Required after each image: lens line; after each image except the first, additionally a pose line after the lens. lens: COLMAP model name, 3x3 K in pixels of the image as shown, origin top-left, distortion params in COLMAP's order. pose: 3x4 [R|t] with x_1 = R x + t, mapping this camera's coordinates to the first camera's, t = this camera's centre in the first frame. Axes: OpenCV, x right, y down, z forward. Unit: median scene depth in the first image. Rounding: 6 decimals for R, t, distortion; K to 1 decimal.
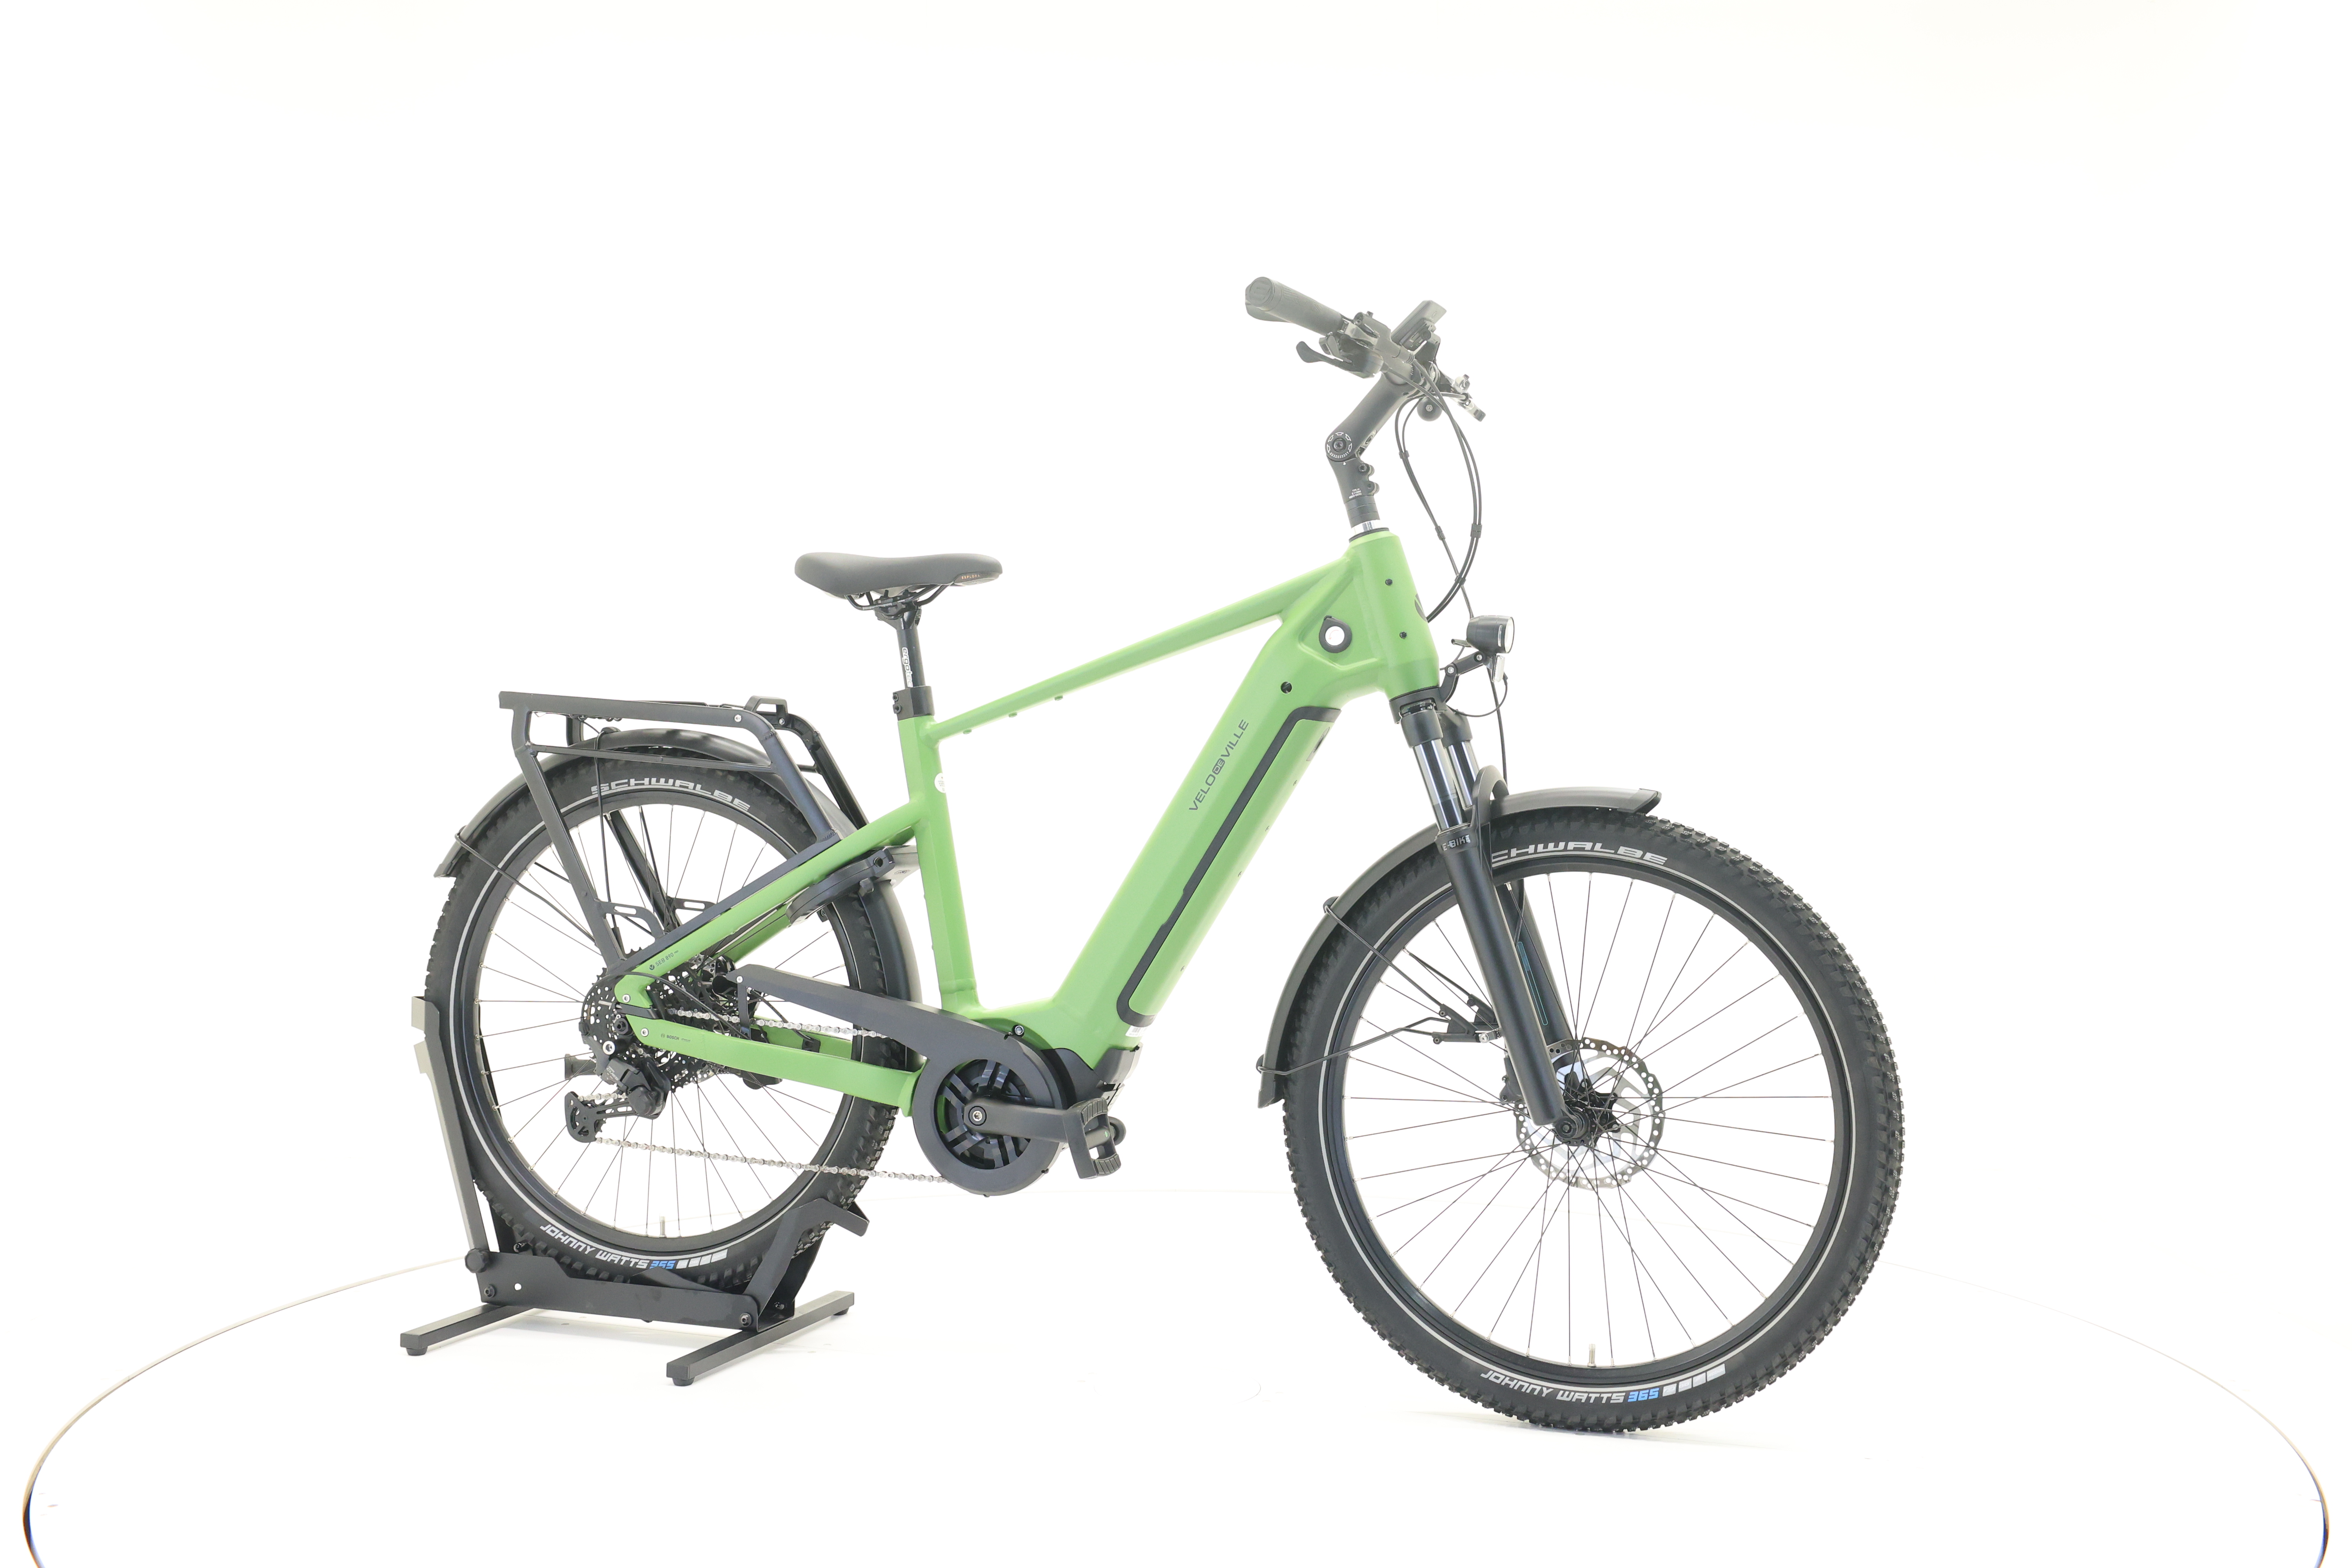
lens RADIAL K [[2483.5, 0, 1179.5], [0, 2483.5, 786.5], [0, 0, 1]] dist [-0.005296, 0.000000]
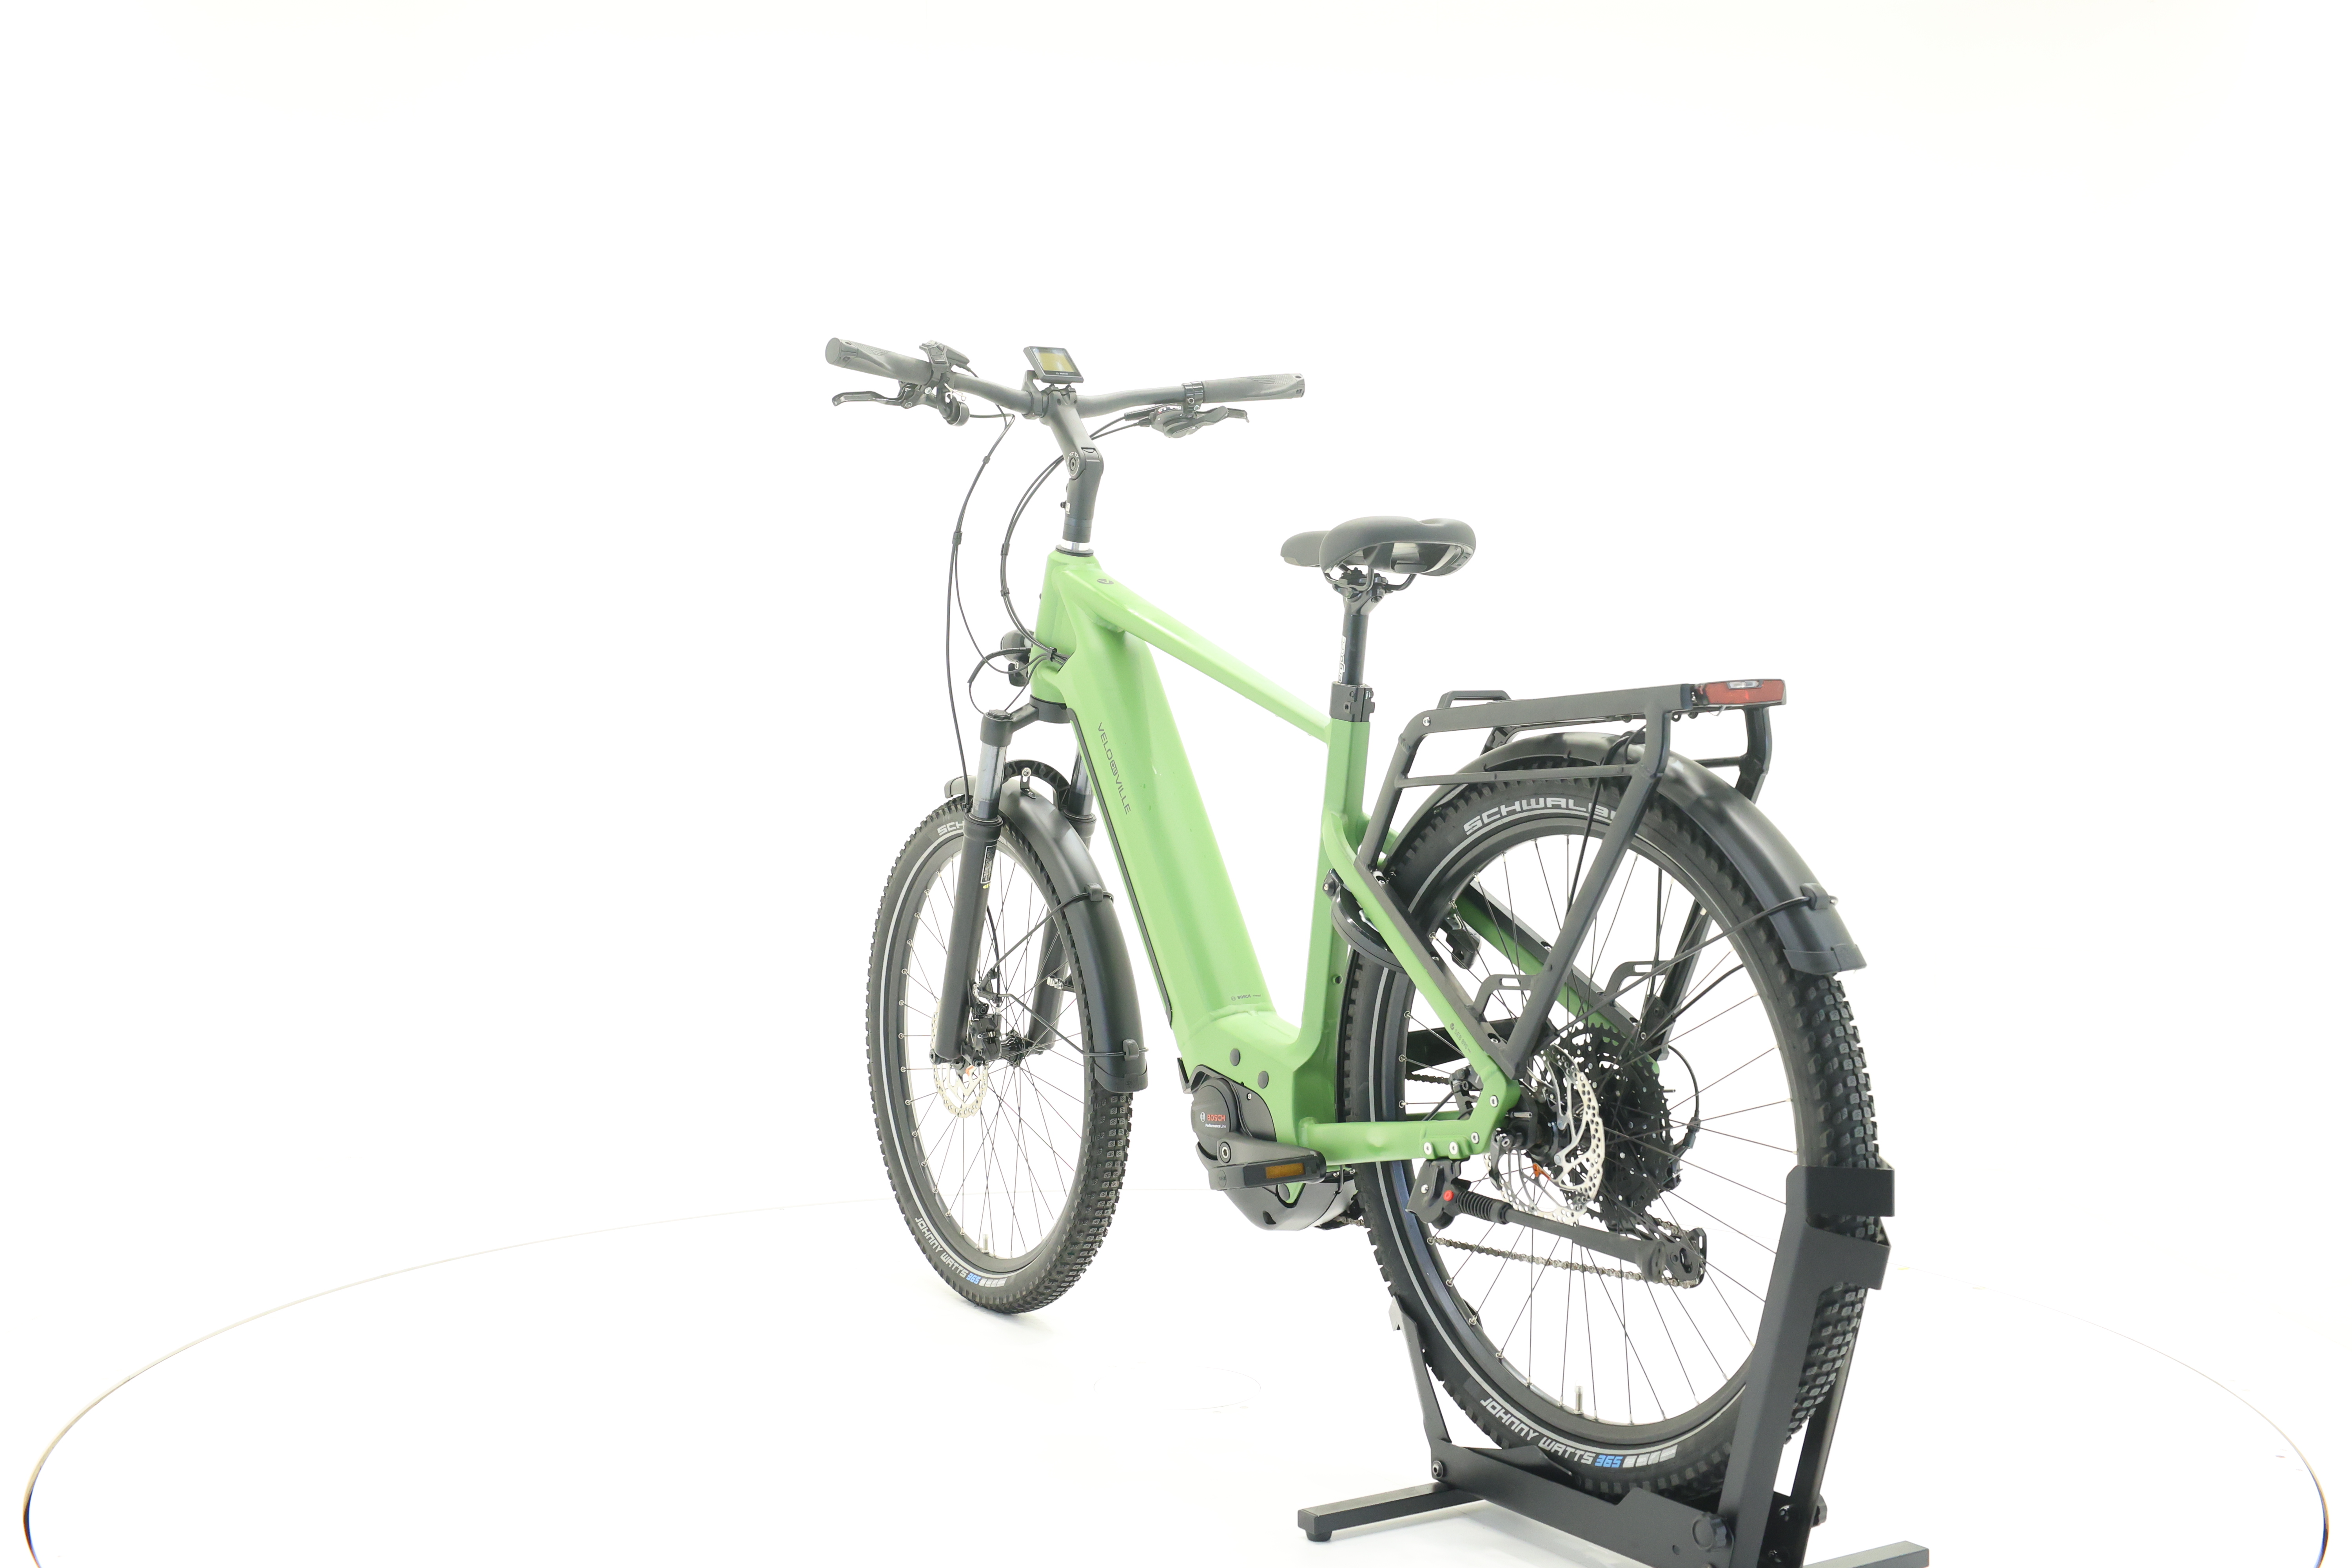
lens RADIAL K [[2483.5, 0, 1172.9], [0, 2483.5, 779.7], [0, 0, 1]] dist [-0.005296, 0.000000]
pose [[-0.788803, -0.018629, 0.614364, -0.600349], [0.006941, 0.999207, 0.039211, -0.041295], [-0.614607, 0.035194, -0.788048, 1.755618]]
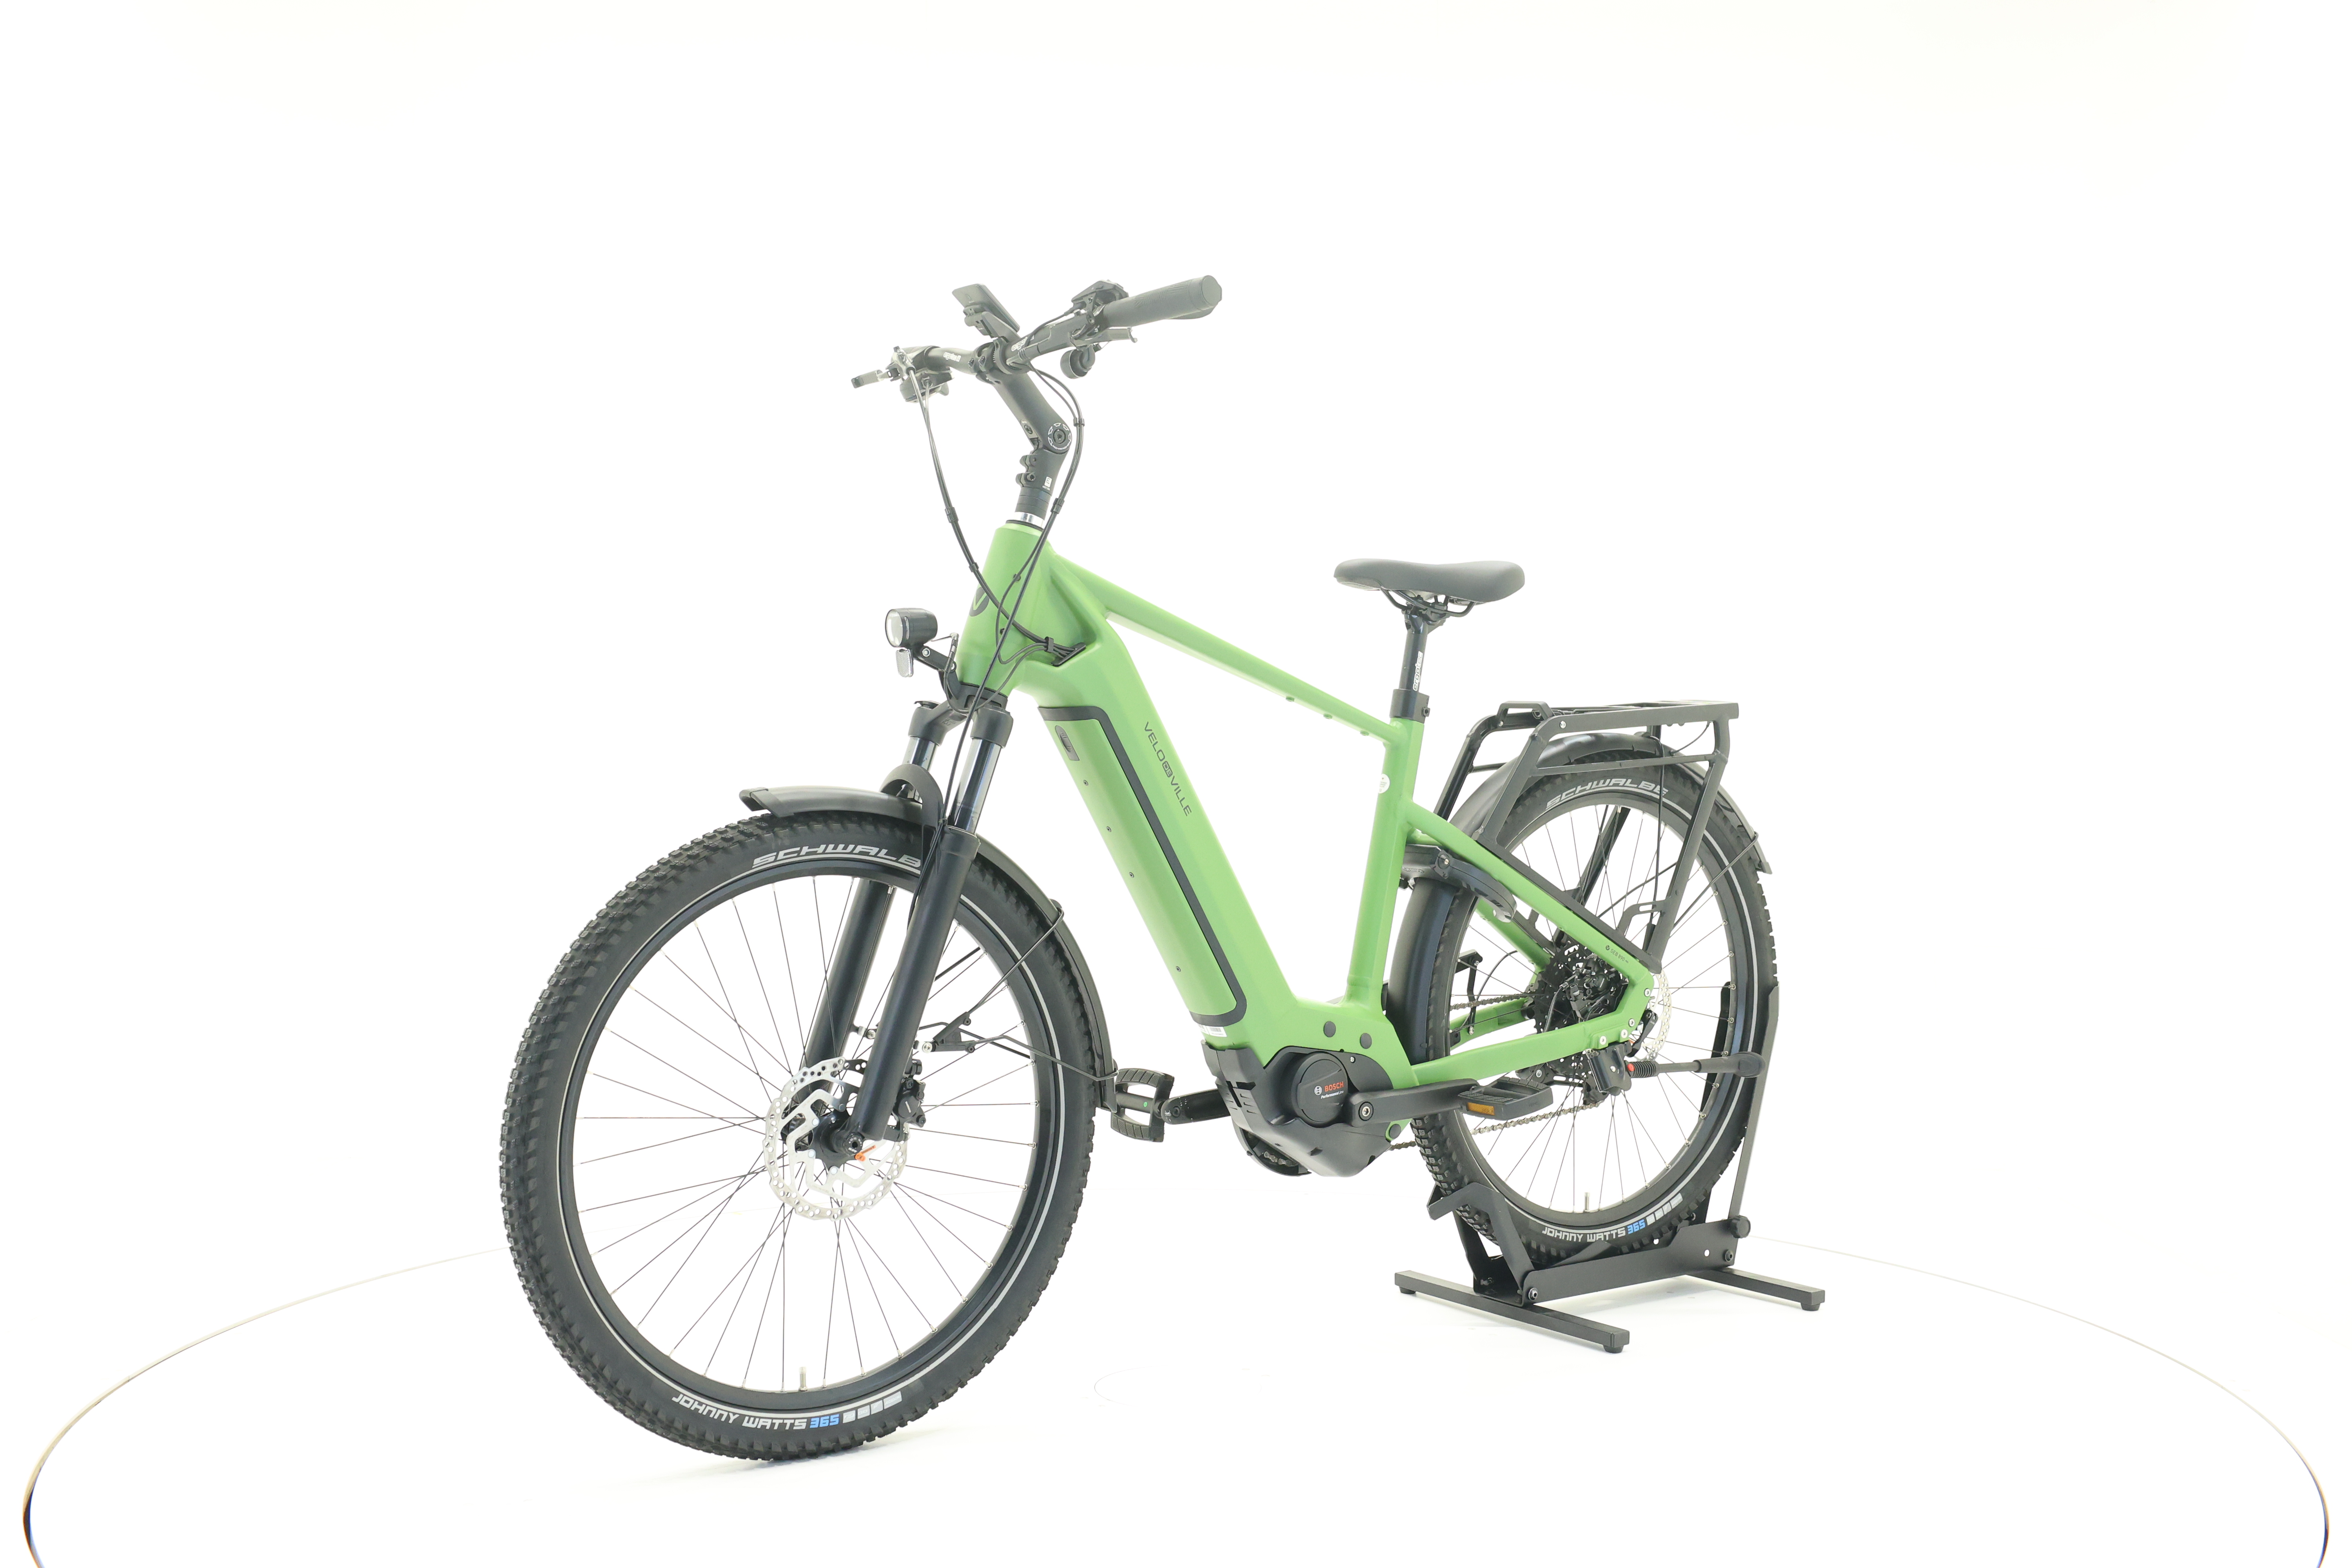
lens RADIAL K [[2483.5, 0, 1179.8], [0, 2483.5, 783.5], [0, 0, 1]] dist [-0.005296, 0.000000]
pose [[-0.558318, 0.009914, -0.829568, 0.813845], [-0.025246, 0.999262, 0.028933, -0.029545], [0.829243, 0.037097, -0.557656, 1.527577]]
